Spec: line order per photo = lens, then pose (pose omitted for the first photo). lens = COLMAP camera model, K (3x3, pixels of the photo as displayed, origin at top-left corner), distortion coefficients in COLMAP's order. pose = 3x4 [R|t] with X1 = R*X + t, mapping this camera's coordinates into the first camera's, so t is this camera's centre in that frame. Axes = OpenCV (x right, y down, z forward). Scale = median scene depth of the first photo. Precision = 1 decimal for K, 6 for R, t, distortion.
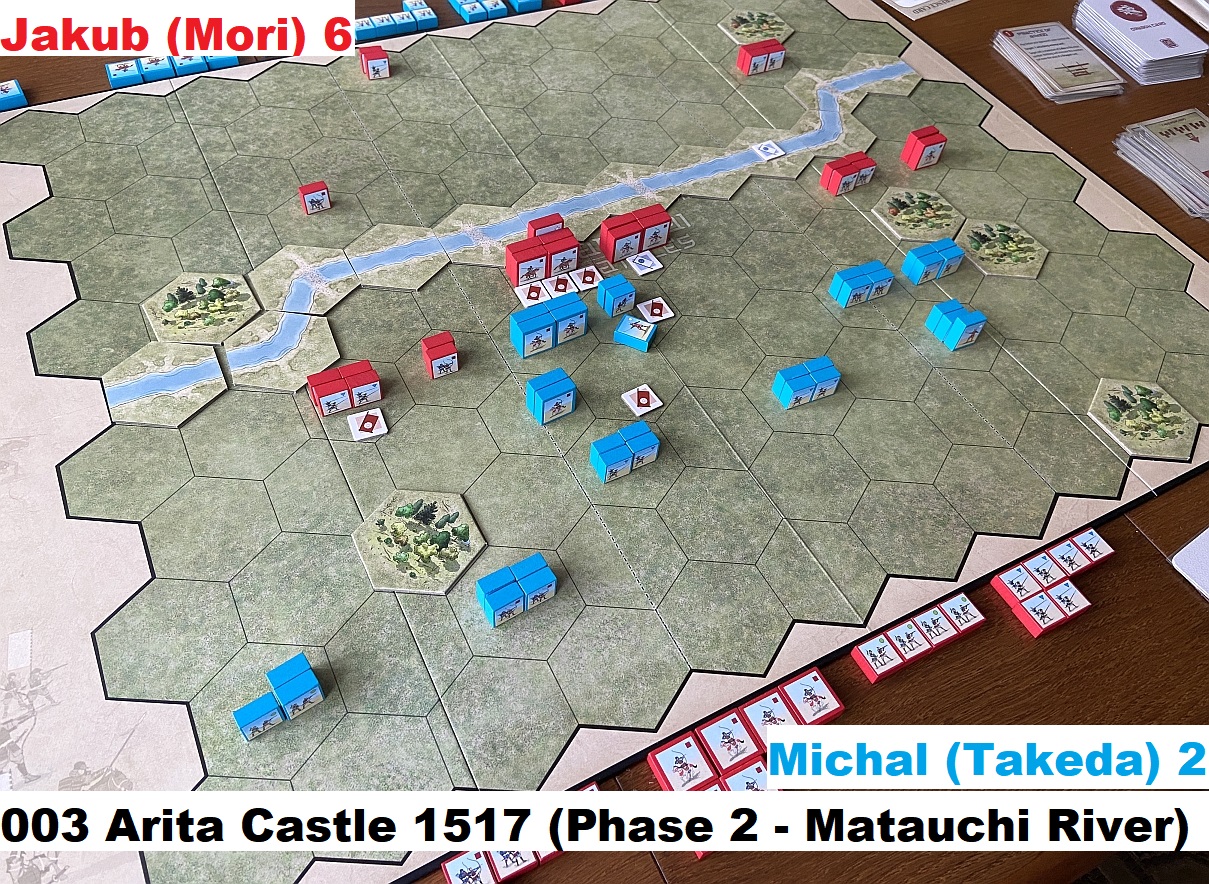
lens RADIAL K [[949.1, 0, 609.6], [0, 949.1, 420.9], [0, 0, 1]] dist [0.090678, -0.106085]
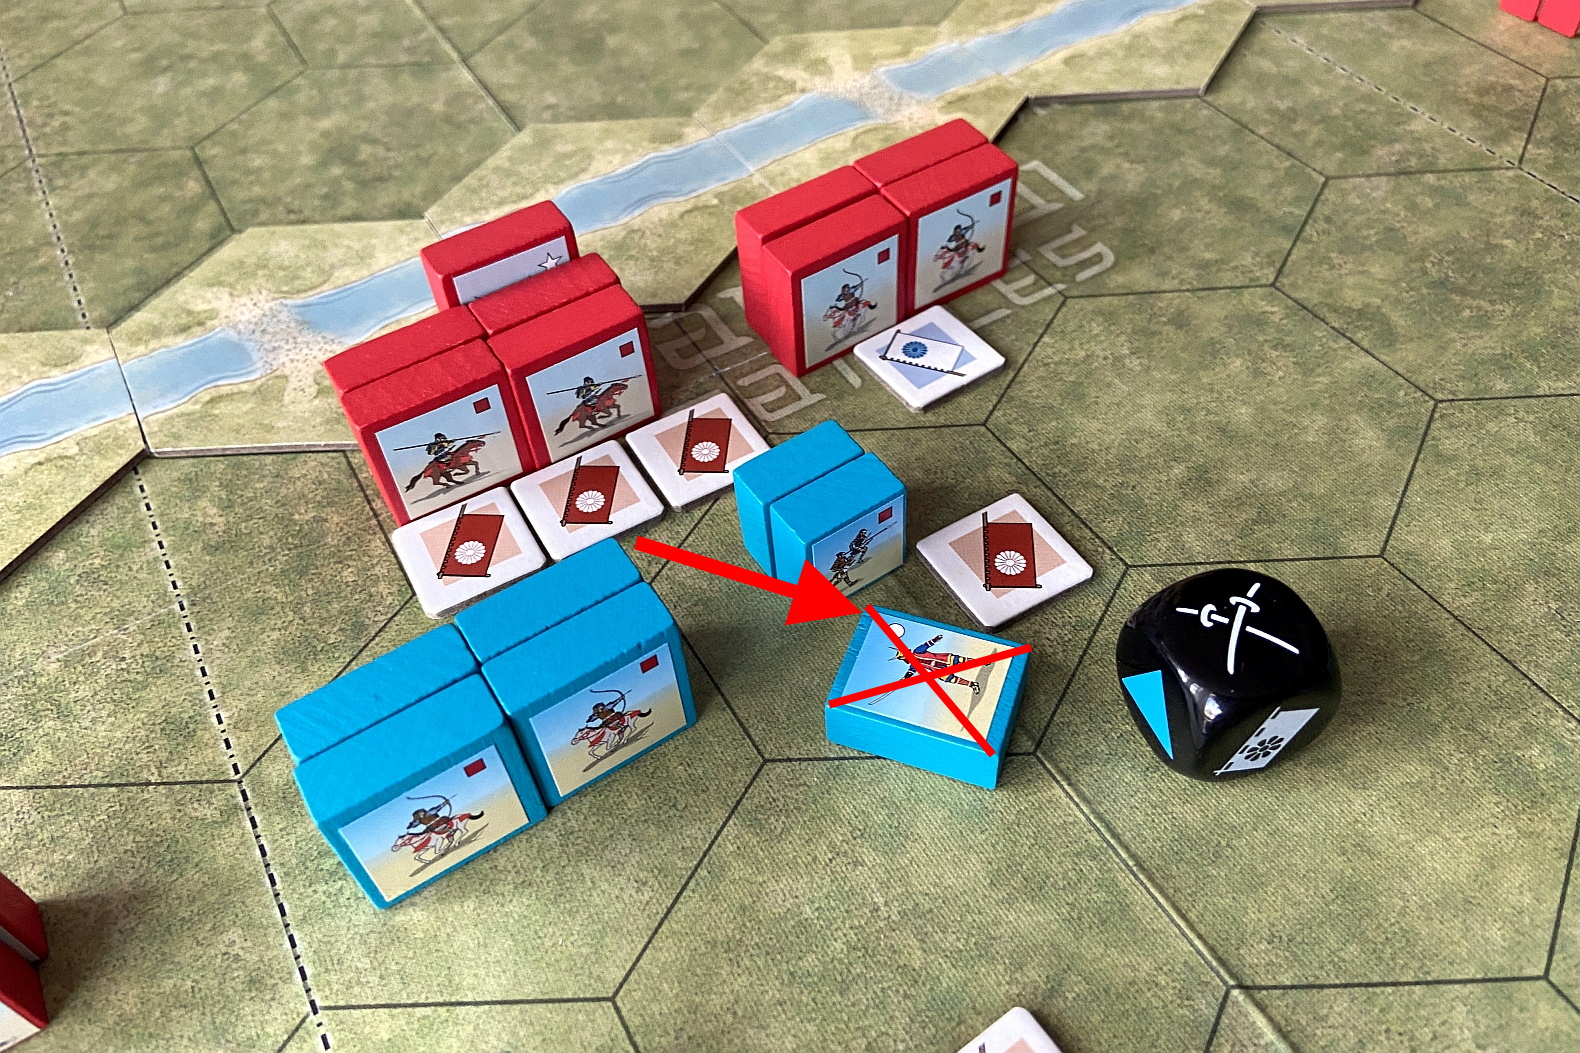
lens RADIAL K [[1269.5, 0, 780.5], [0, 1269.5, 542.3], [0, 0, 1]] dist [0.117899, -0.191998]
pose [[0.989618, -0.115530, -0.085497, 0.021490], [0.113623, 0.993161, -0.026862, -0.113983], [0.088015, 0.016868, 0.995976, 0.669697]]
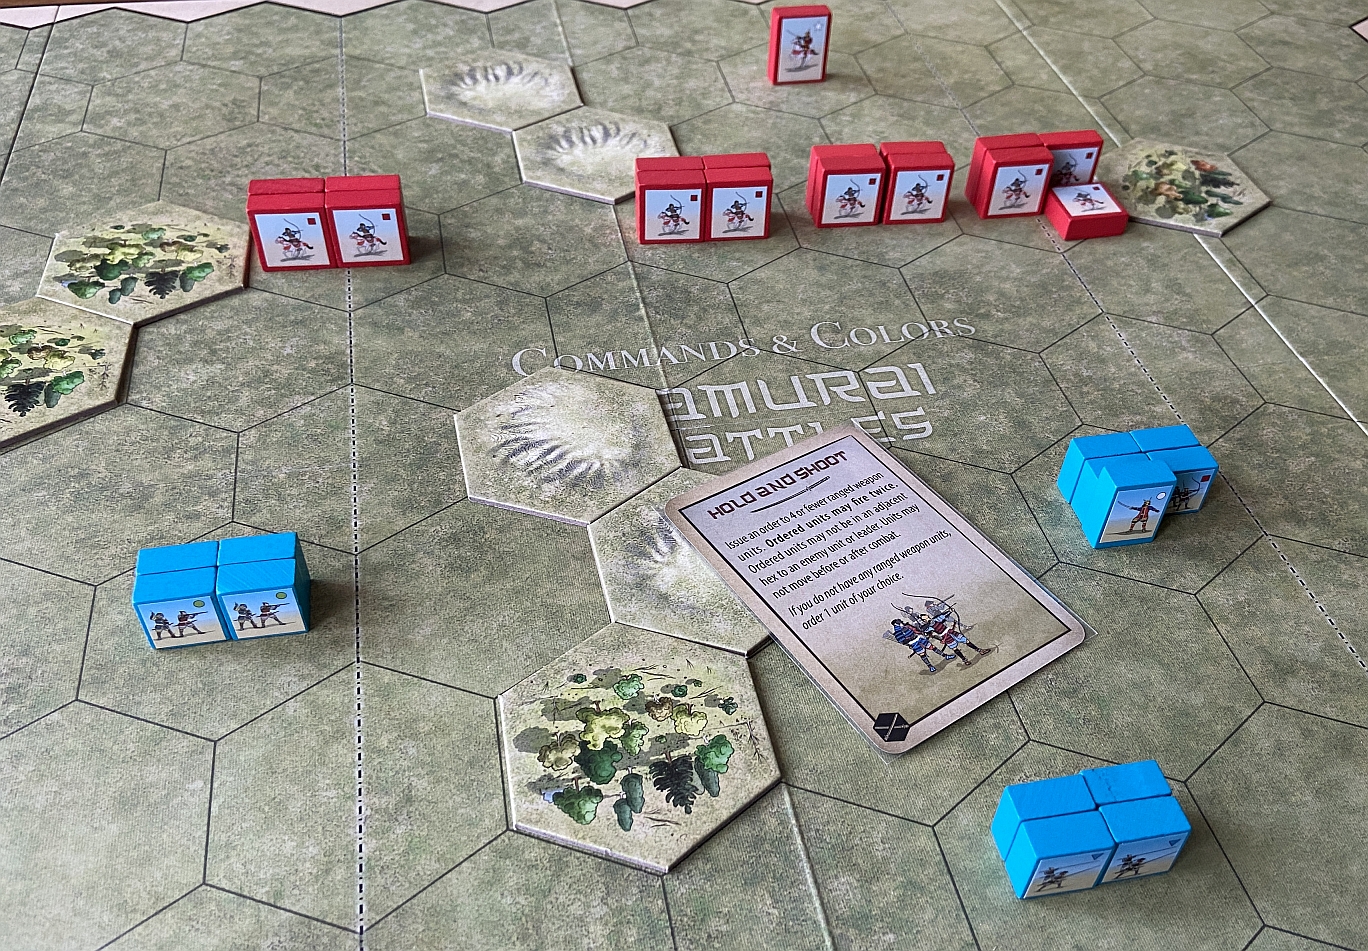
lens RADIAL K [[1264.3, 0, 743.0], [0, 1264.3, 524.3], [0, 0, 1]] dist [0.054792, 0.000000]
pose [[0.965988, 0.167542, -0.196967, 0.130872], [-0.190007, 0.976554, -0.101190, -0.074742], [0.175395, 0.135173, 0.975174, 0.454168]]
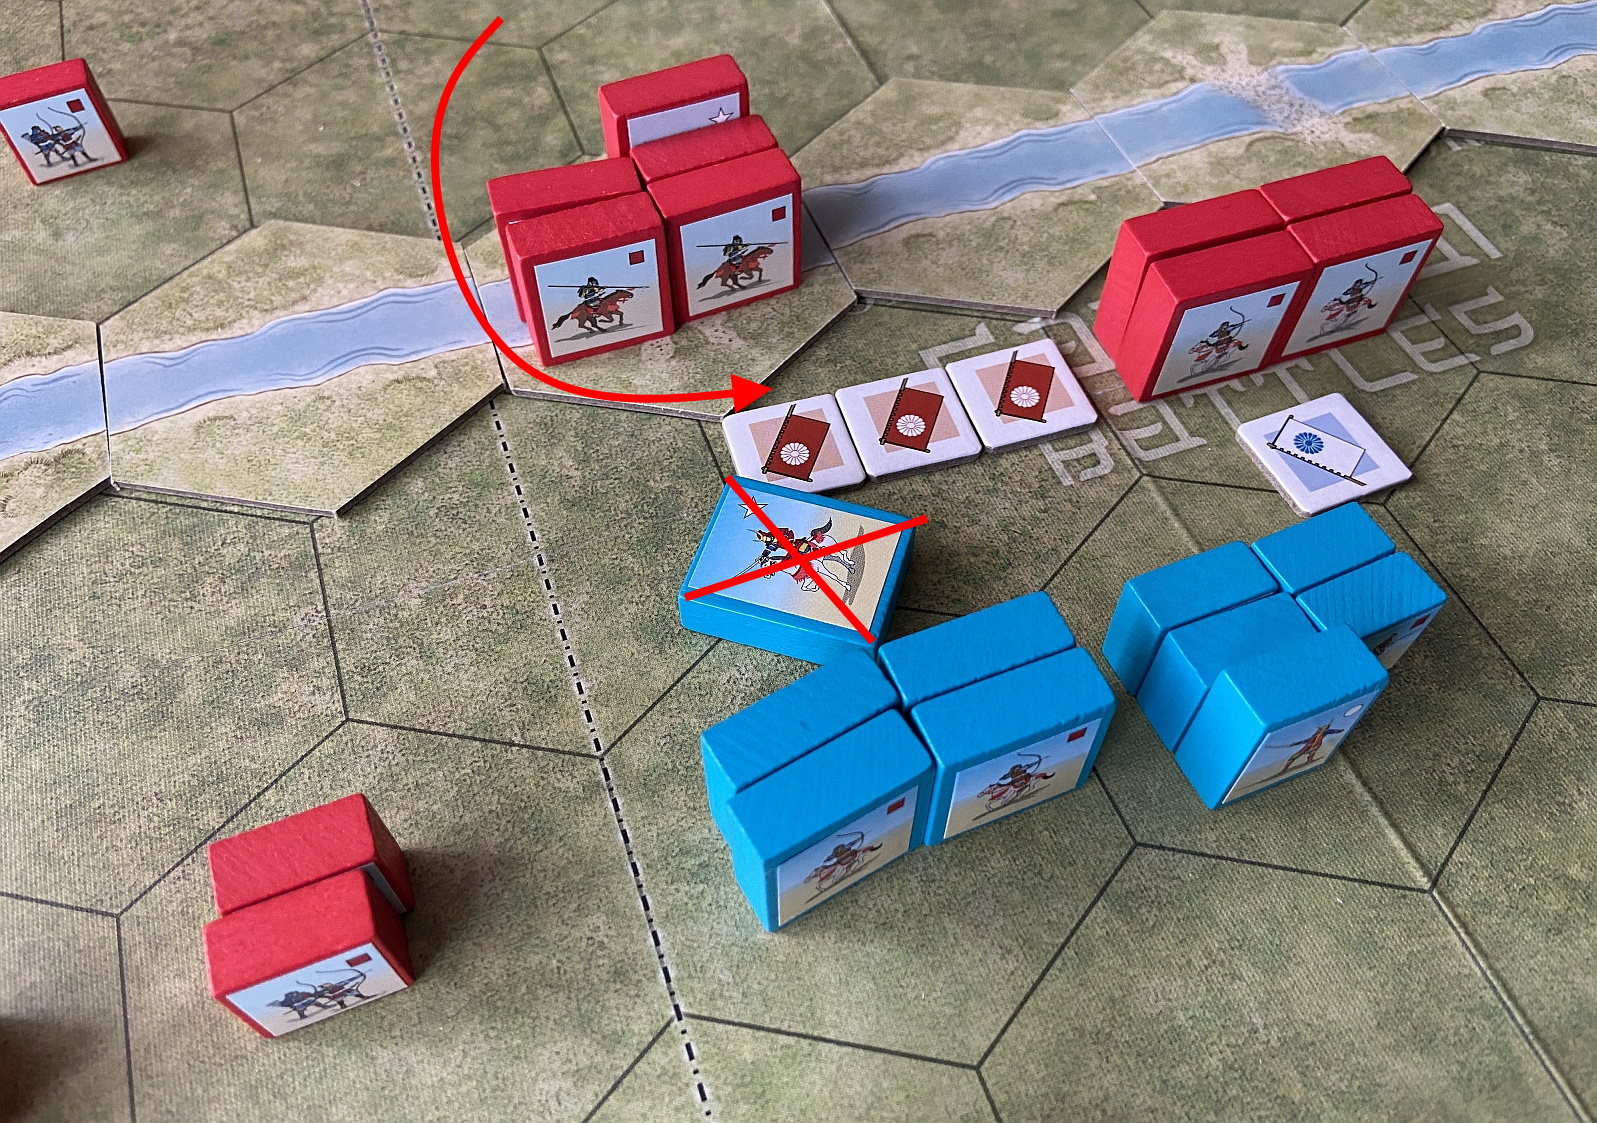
lens RADIAL K [[1268.8, 0, 780.0], [0, 1268.8, 583.1], [0, 0, 1]] dist [0.101570, -0.150564]
pose [[0.985750, 0.065644, -0.154879, -0.042697], [-0.054483, 0.995676, 0.075242, -0.143014], [0.159148, -0.065731, 0.985064, 0.674495]]
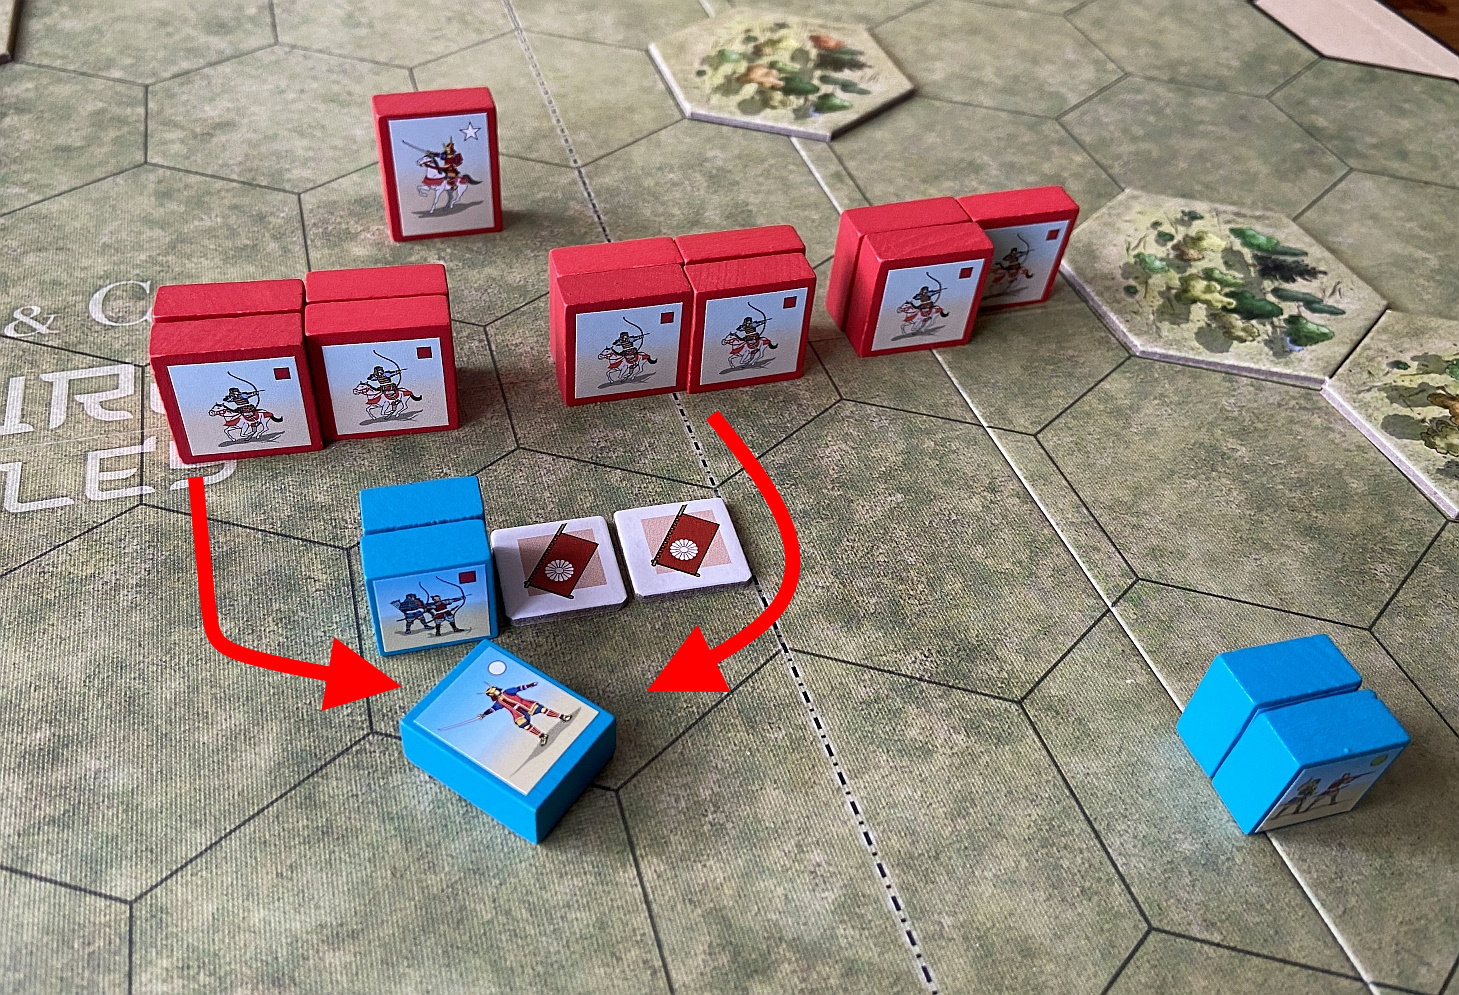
lens RADIAL K [[1279.6, 0, 685.0], [0, 1279.6, 462.7], [0, 0, 1]] dist [0.099842, -0.129346]
pose [[0.979251, 0.127996, -0.157116, 0.259894], [-0.149306, 0.979902, -0.132289, -0.168652], [0.137026, 0.153002, 0.978680, 0.724920]]
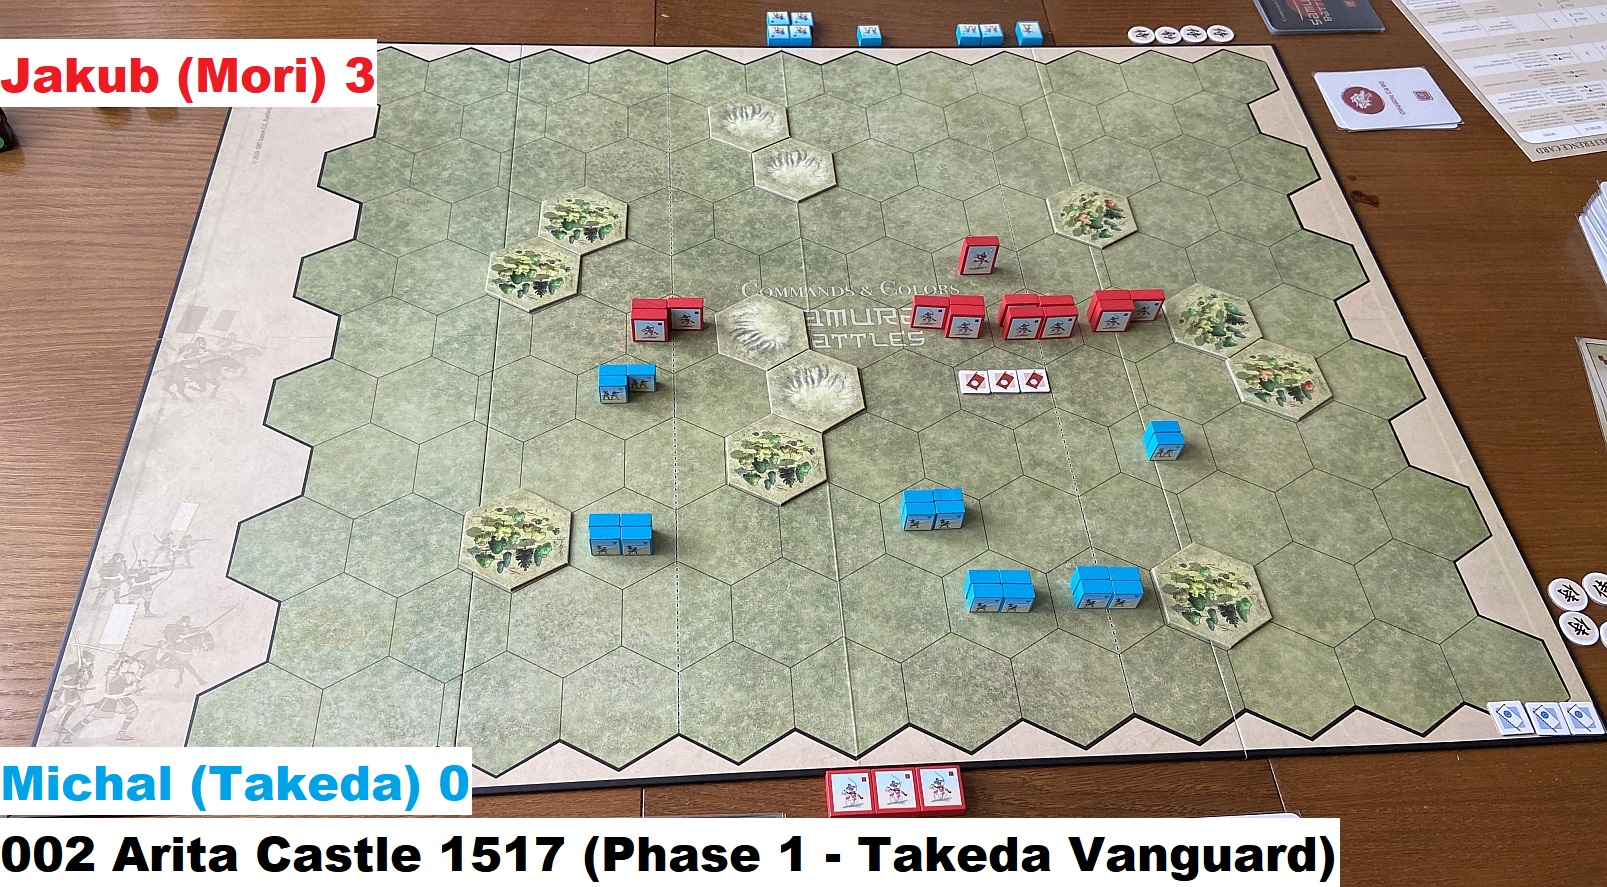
lens RADIAL K [[1246.8, 0, 790.7], [0, 1246.8, 453.9], [0, 0, 1]] dist [0.083054, -0.035433]
pose [[0.914269, 0.307671, -0.263536, 0.343275], [-0.304645, 0.950971, 0.053347, -0.110788], [0.267028, 0.031511, 0.963173, -0.243551]]
